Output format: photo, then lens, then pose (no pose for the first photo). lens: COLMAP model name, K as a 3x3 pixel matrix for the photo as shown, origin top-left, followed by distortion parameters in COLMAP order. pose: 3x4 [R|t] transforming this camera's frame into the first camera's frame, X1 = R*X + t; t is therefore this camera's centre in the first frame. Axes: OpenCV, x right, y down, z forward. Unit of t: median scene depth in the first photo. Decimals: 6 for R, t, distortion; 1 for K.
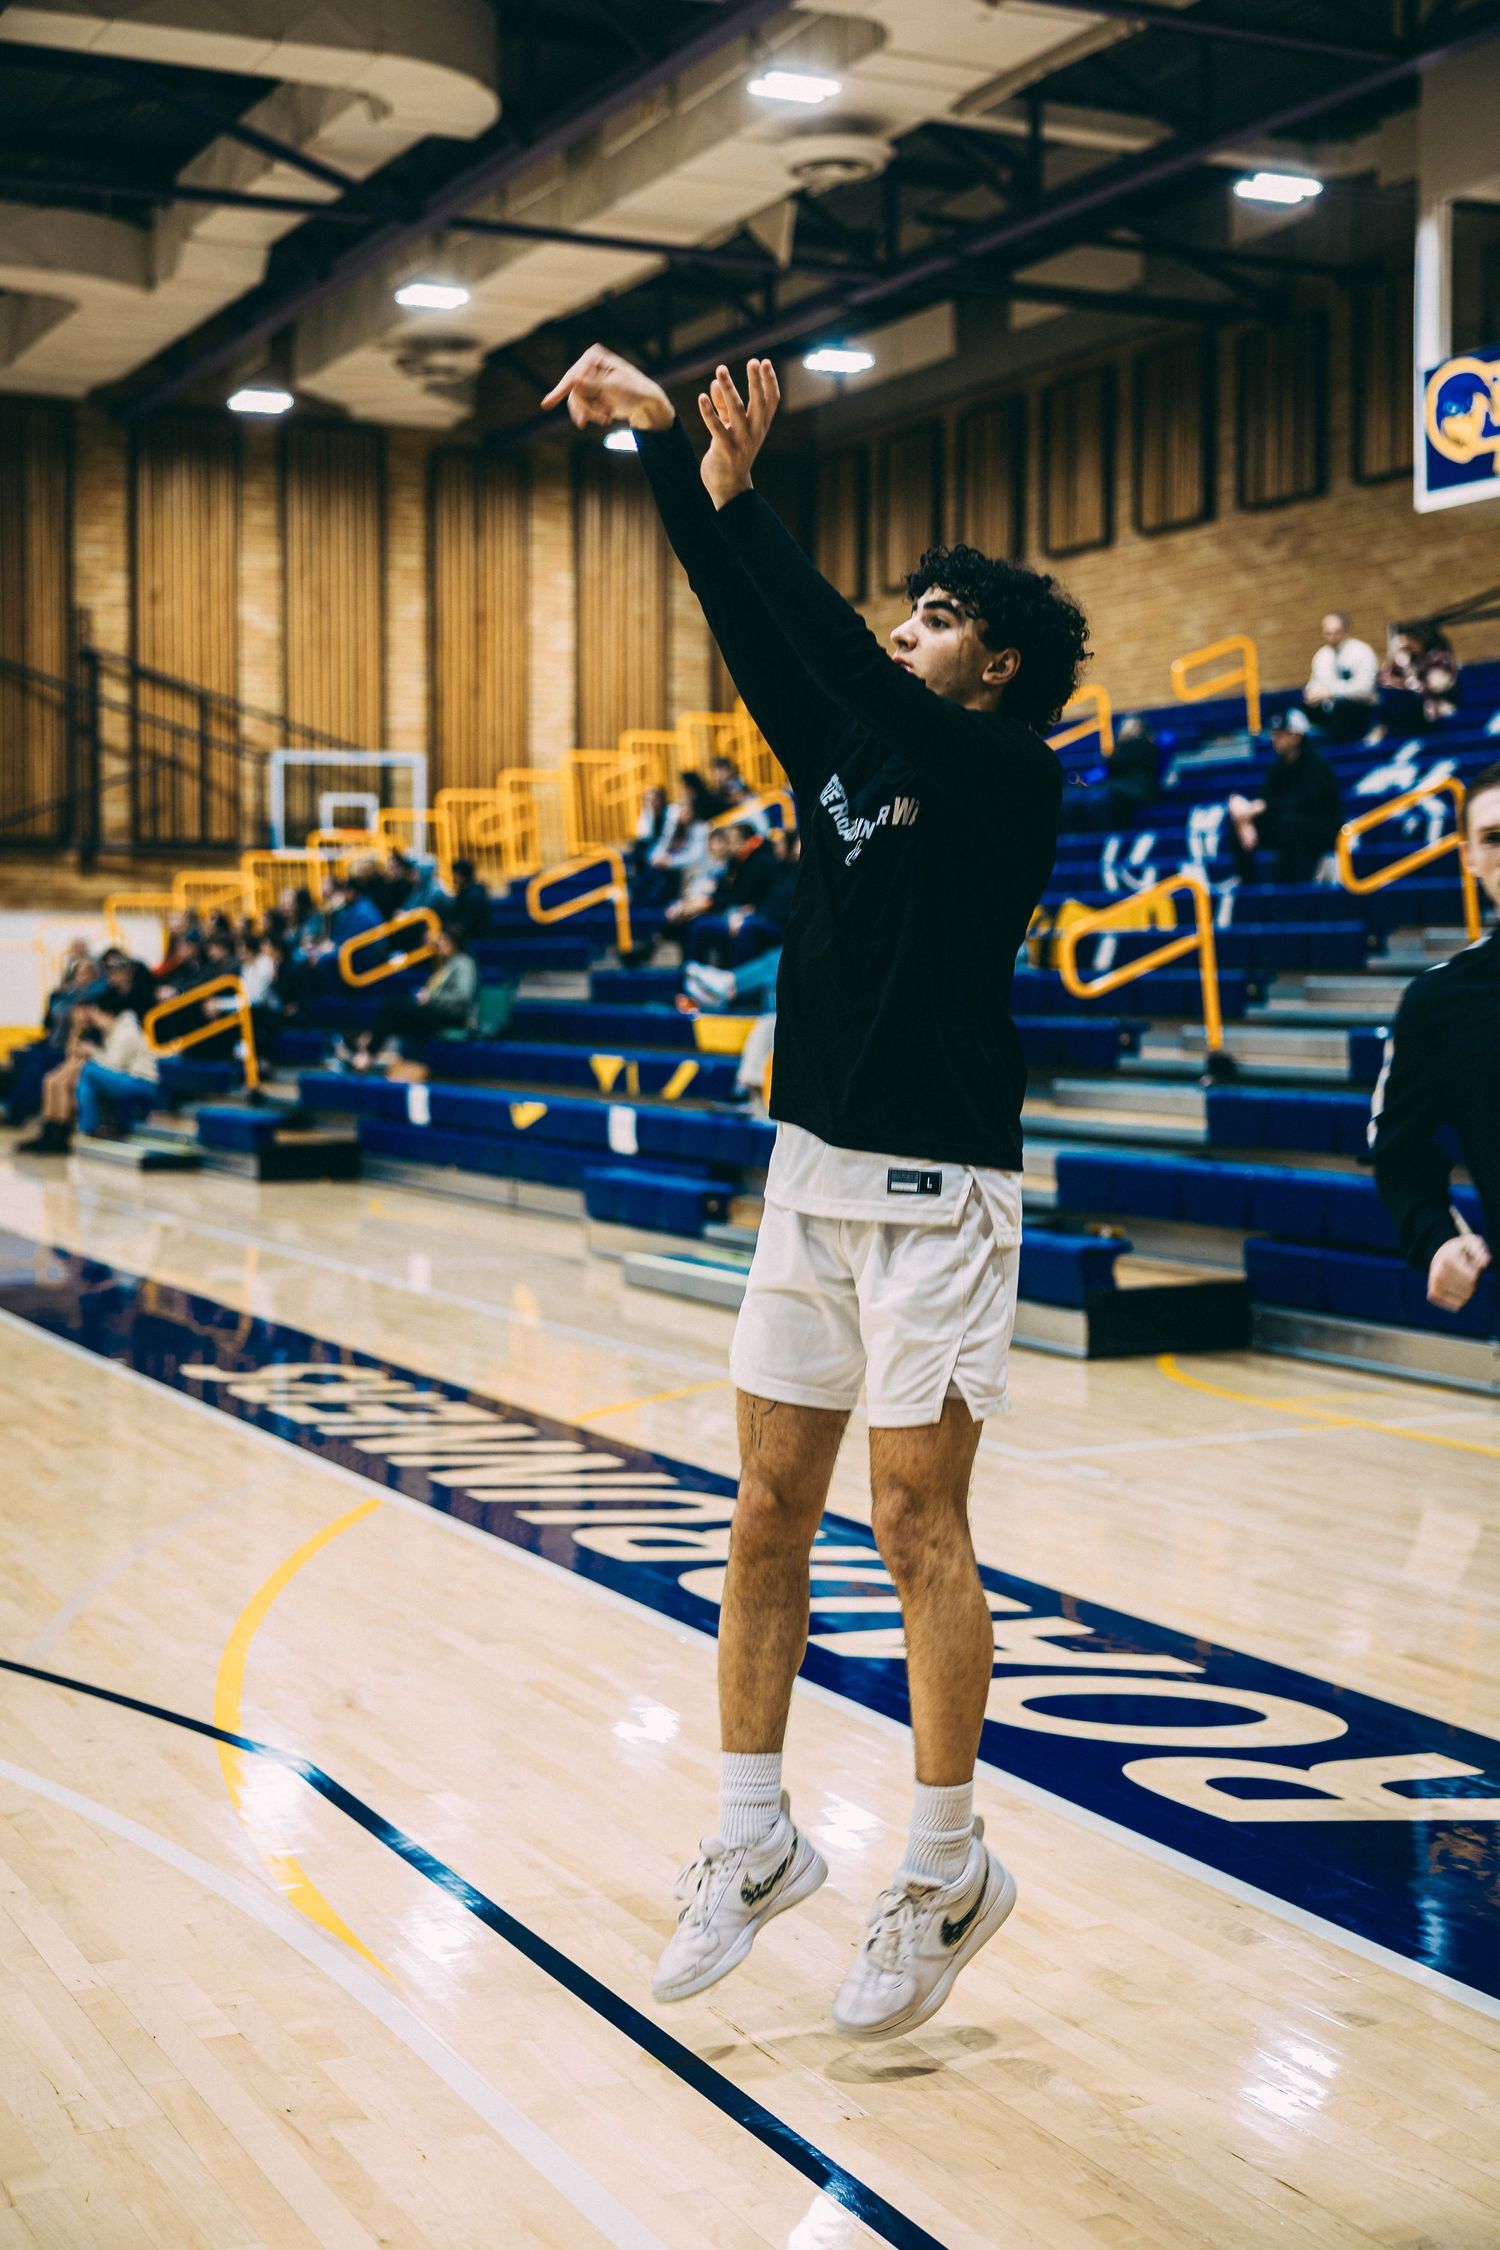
lens RADIAL K [[3142.3, 0, 713.5], [0, 3142.3, 934.9], [0, 0, 1]] dist [0.029977, 0.000000]
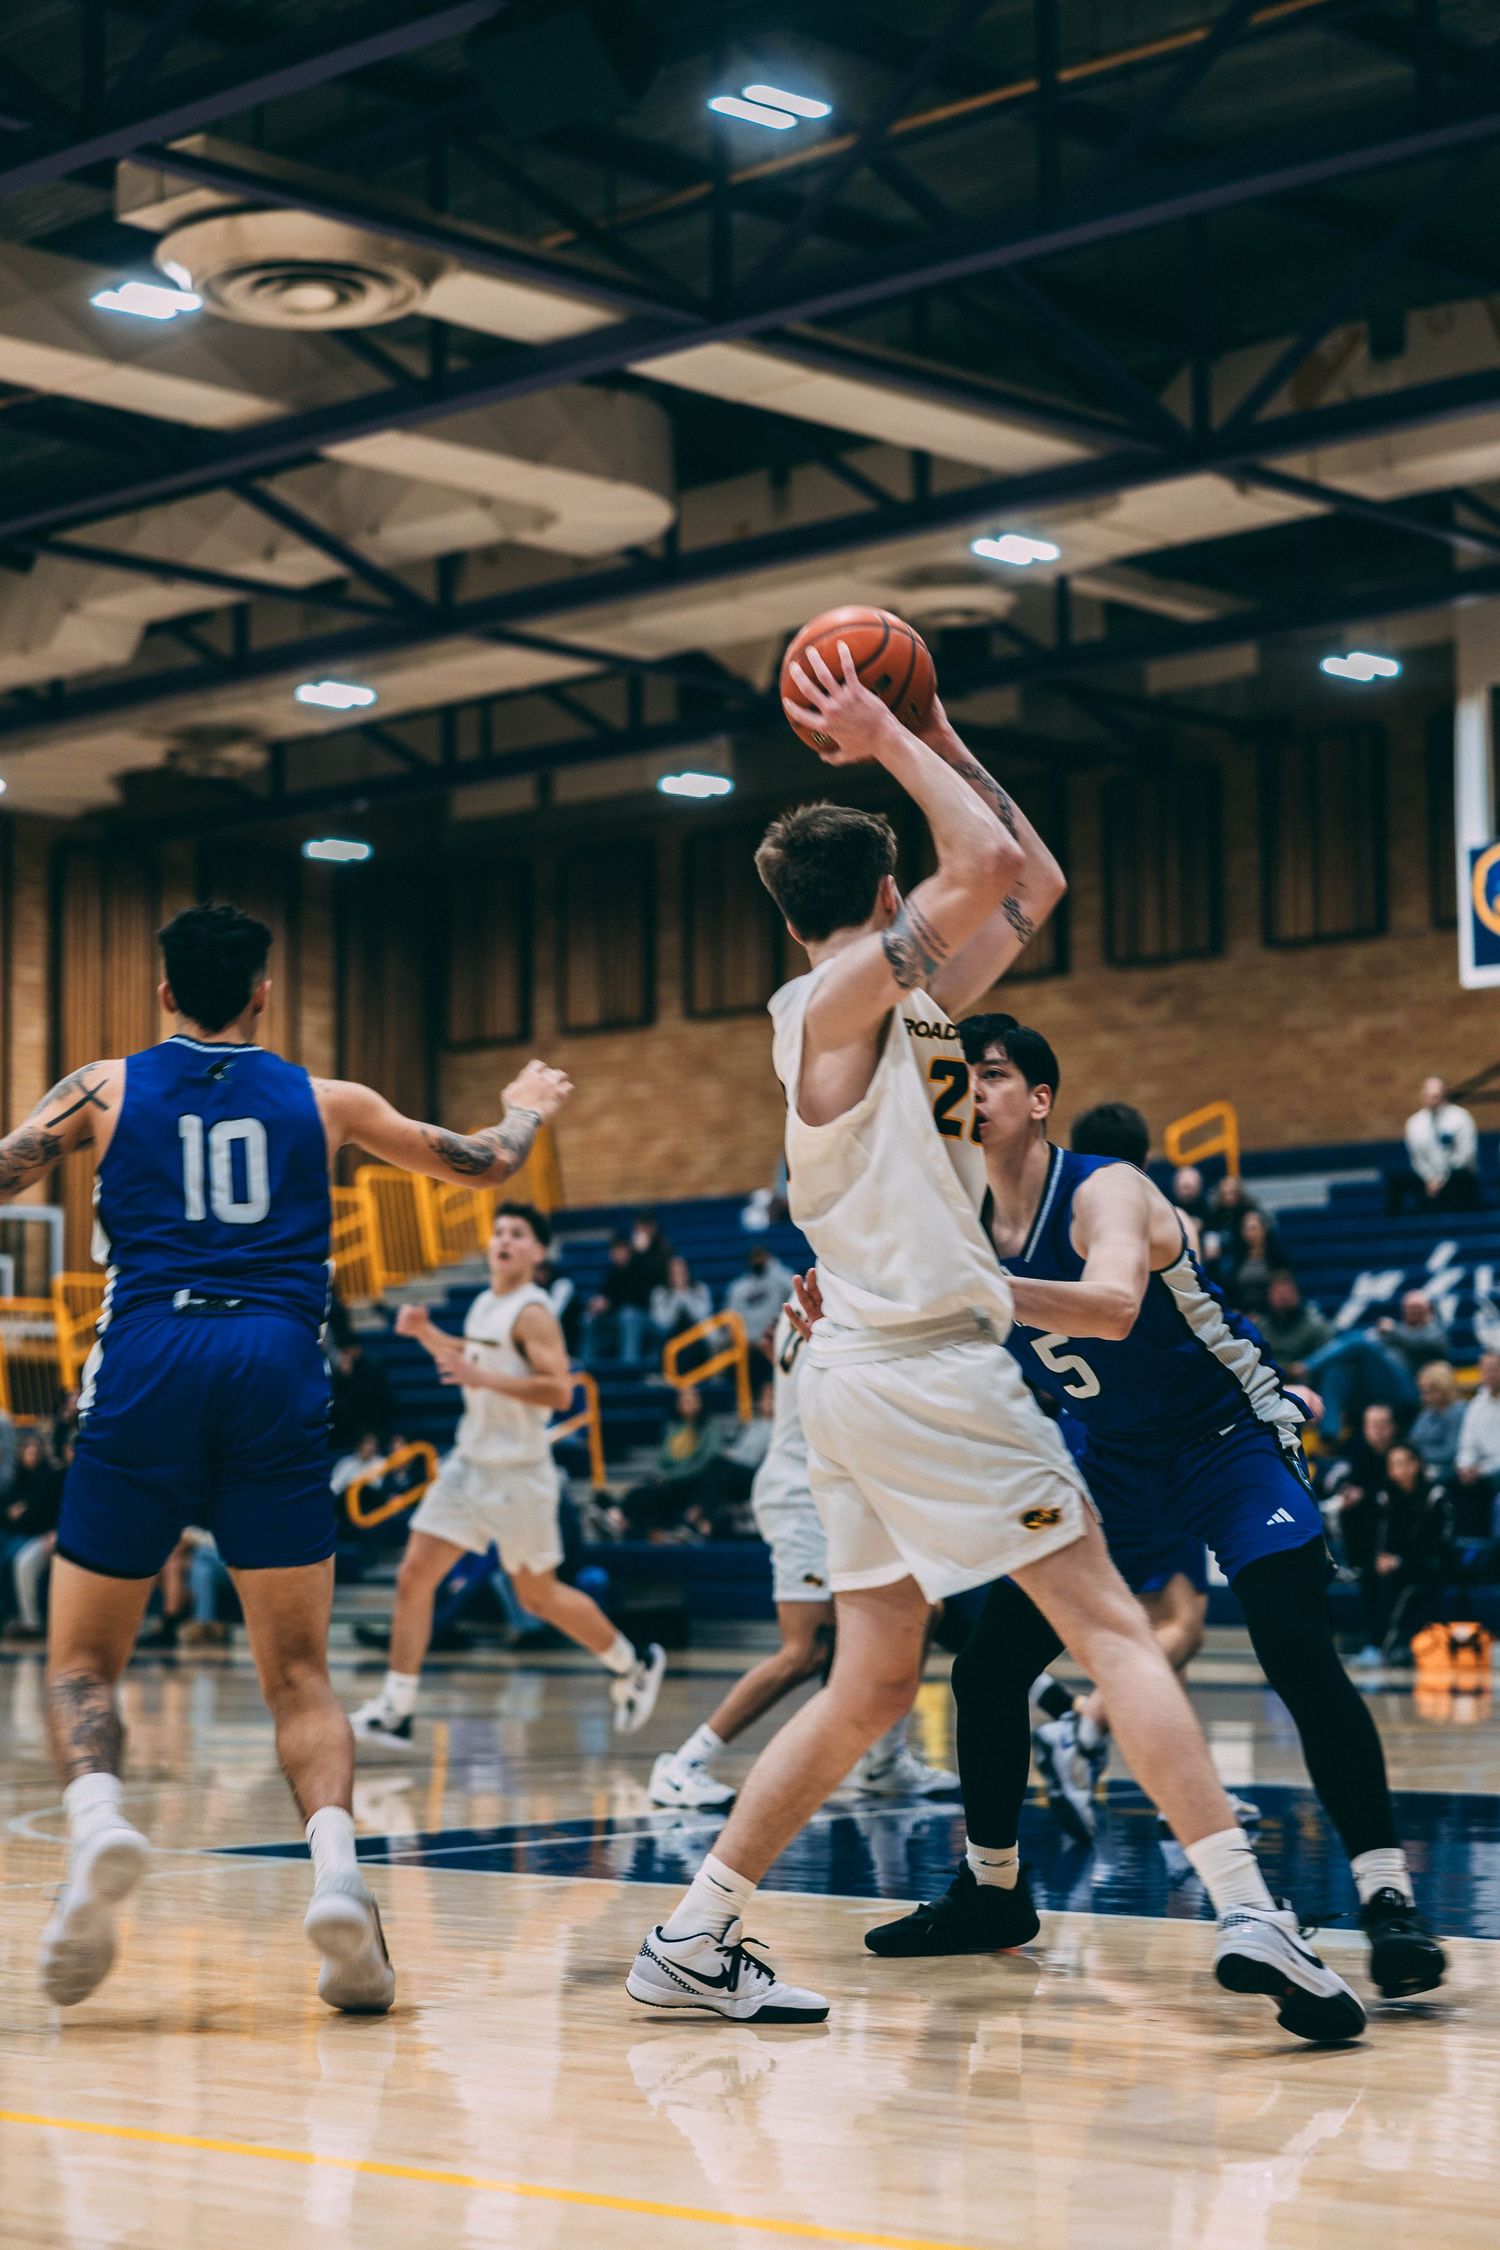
lens RADIAL K [[4533.7, 0, 784.1], [0, 4533.7, 1095.2], [0, 0, 1]] dist [0.071512, 0.000000]
pose [[0.930171, 0.028597, 0.366012, -0.430703], [0.003574, 0.996209, -0.086919, 0.021747], [-0.367110, 0.082158, 0.926542, -0.223523]]
